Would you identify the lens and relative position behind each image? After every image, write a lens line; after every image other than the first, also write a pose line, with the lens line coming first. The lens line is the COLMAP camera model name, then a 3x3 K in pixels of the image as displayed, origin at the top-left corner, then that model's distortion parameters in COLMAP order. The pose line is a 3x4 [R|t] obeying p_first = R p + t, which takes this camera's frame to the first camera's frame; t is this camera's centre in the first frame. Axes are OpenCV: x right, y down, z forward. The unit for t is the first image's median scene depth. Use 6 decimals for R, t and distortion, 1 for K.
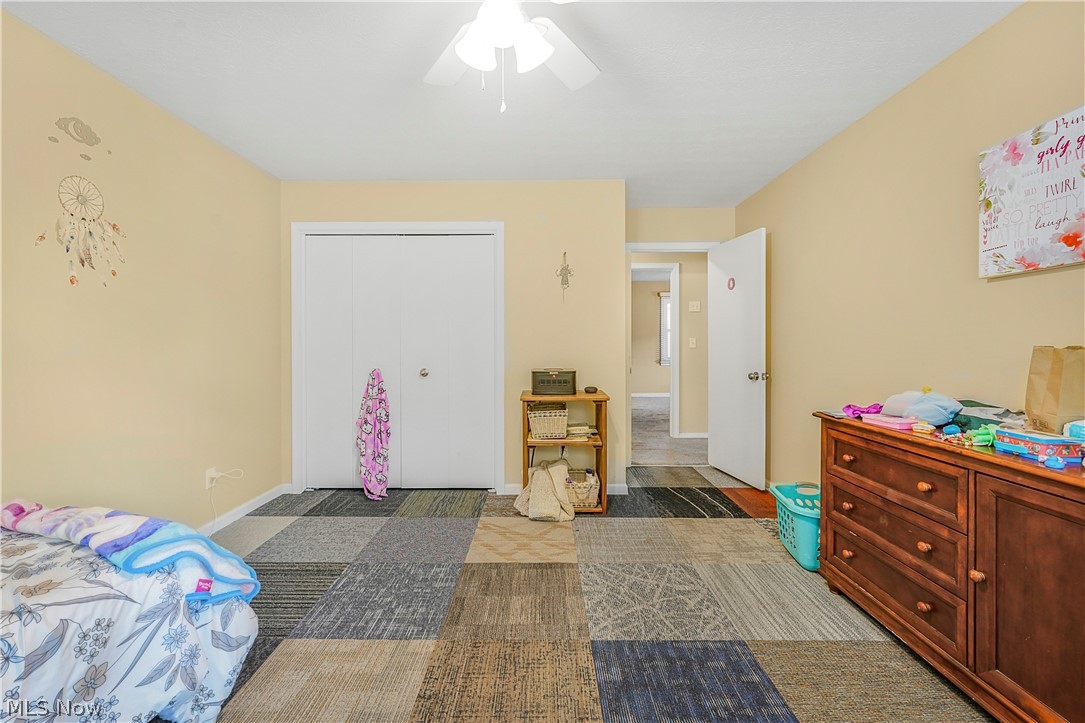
lens RADIAL K [[450.5, 0, 539.3], [0, 450.5, 351.5], [0, 0, 1]] dist [-0.013263, 0.002008]
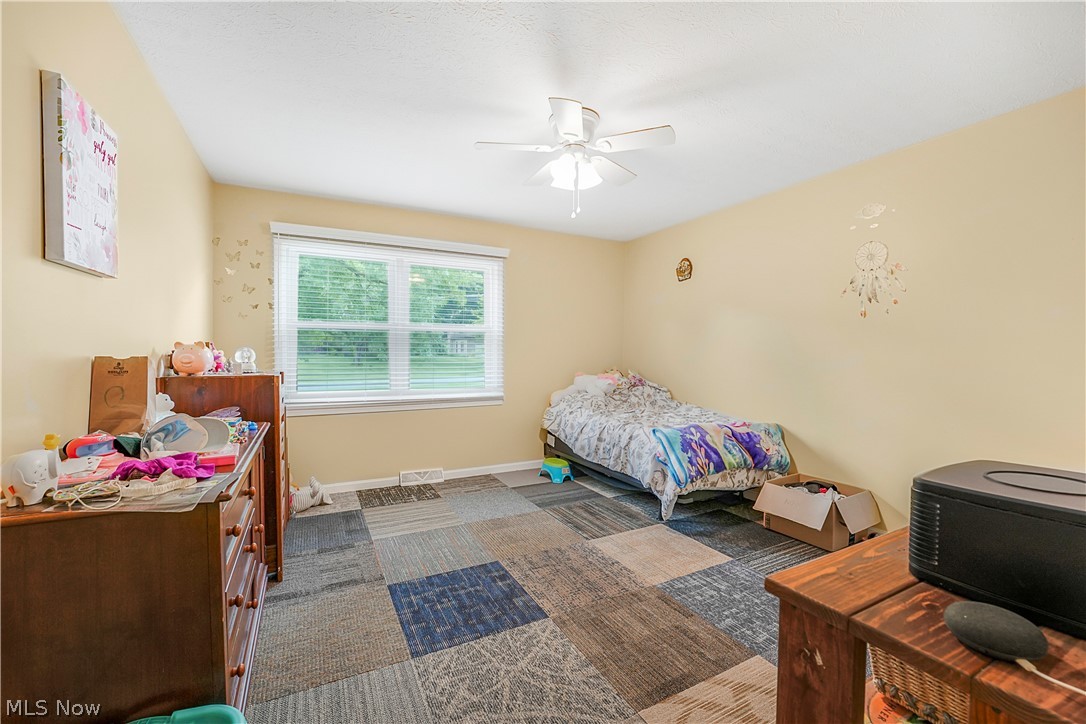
lens RADIAL K [[450.9, 0, 546.5], [0, 450.9, 361.2], [0, 0, 1]] dist [-0.013263, 0.002008]
pose [[-0.880719, 0.008952, -0.473555, 0.657081], [-0.011425, 0.999129, 0.040137, -0.053343], [0.473502, 0.040760, -0.879849, 1.979625]]
